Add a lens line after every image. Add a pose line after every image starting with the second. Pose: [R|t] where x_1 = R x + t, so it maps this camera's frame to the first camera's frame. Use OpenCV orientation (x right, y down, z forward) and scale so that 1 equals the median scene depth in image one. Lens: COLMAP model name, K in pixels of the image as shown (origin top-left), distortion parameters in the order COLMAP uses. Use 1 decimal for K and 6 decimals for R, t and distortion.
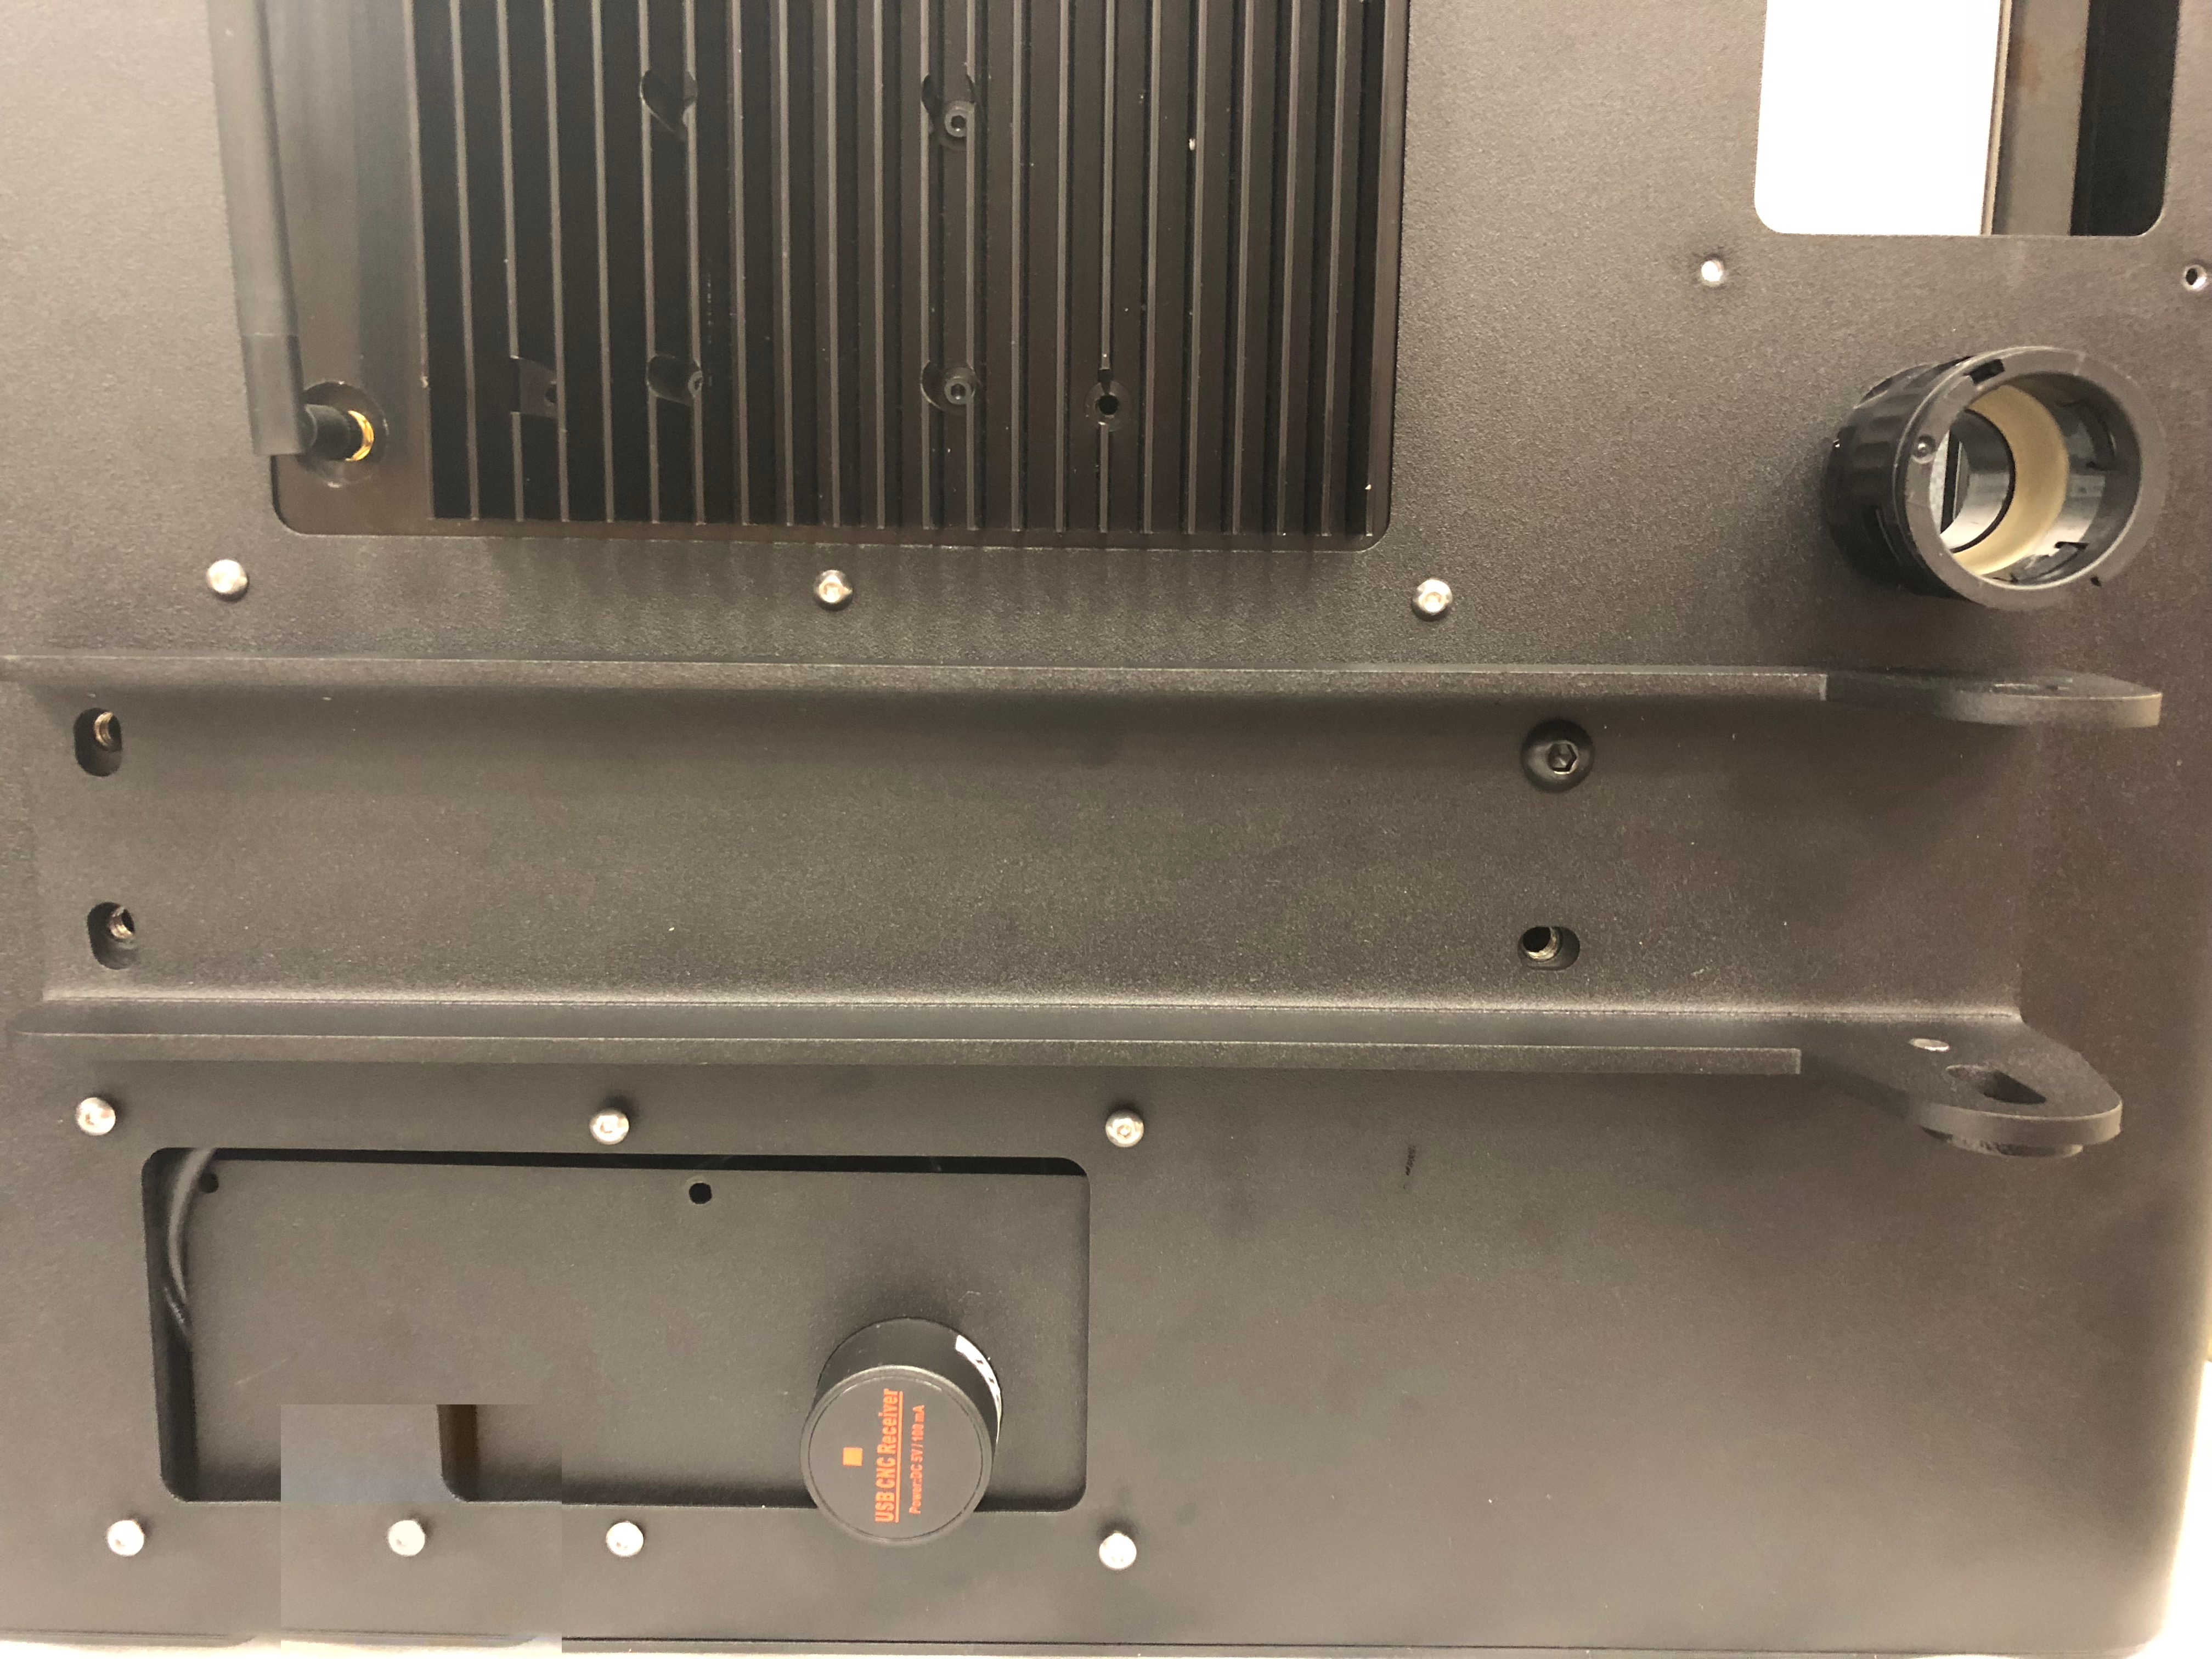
lens RADIAL K [[1782.7, 0, 1106.2], [0, 1782.7, 833.8], [0, 0, 1]] dist [-0.000639, -0.001304]
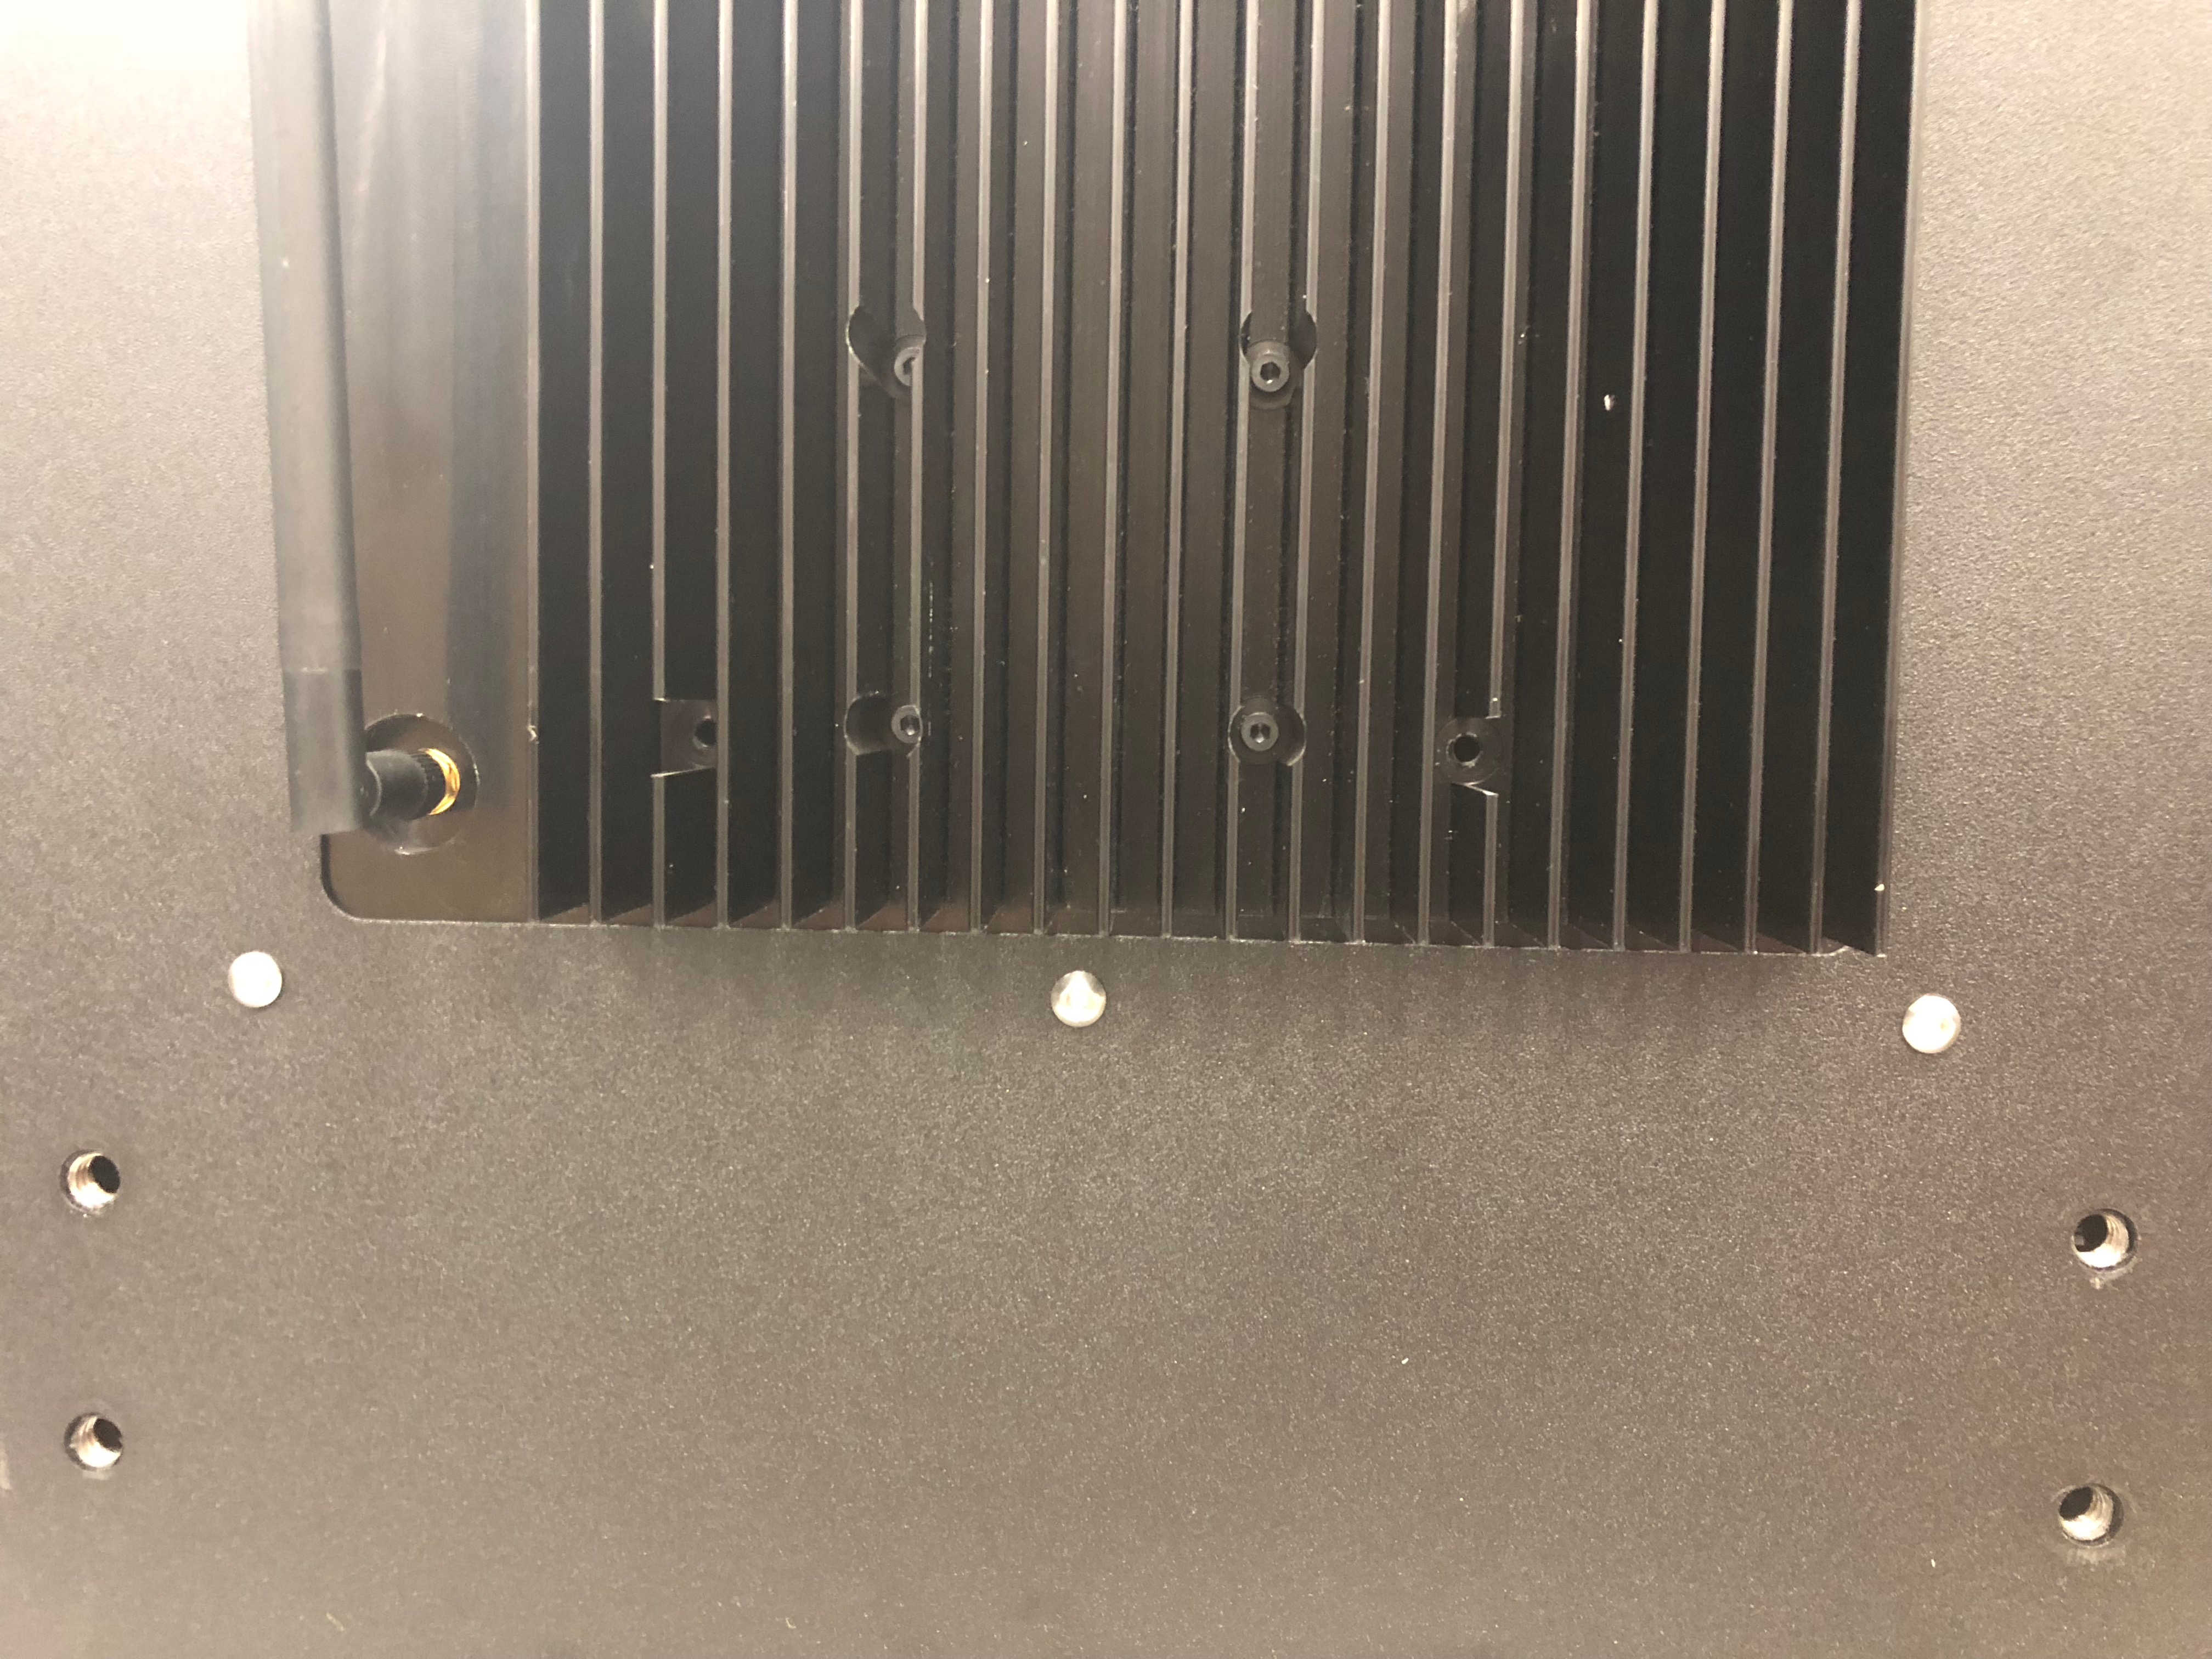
lens RADIAL K [[1782.7, 0, 1105.1], [0, 1782.7, 825.9], [0, 0, 1]] dist [-0.000639, -0.001304]
pose [[0.998682, 0.009697, -0.050395, -0.111198], [-0.014336, 0.995608, -0.092516, -0.145071], [0.049277, 0.093116, 0.994435, 0.289100]]
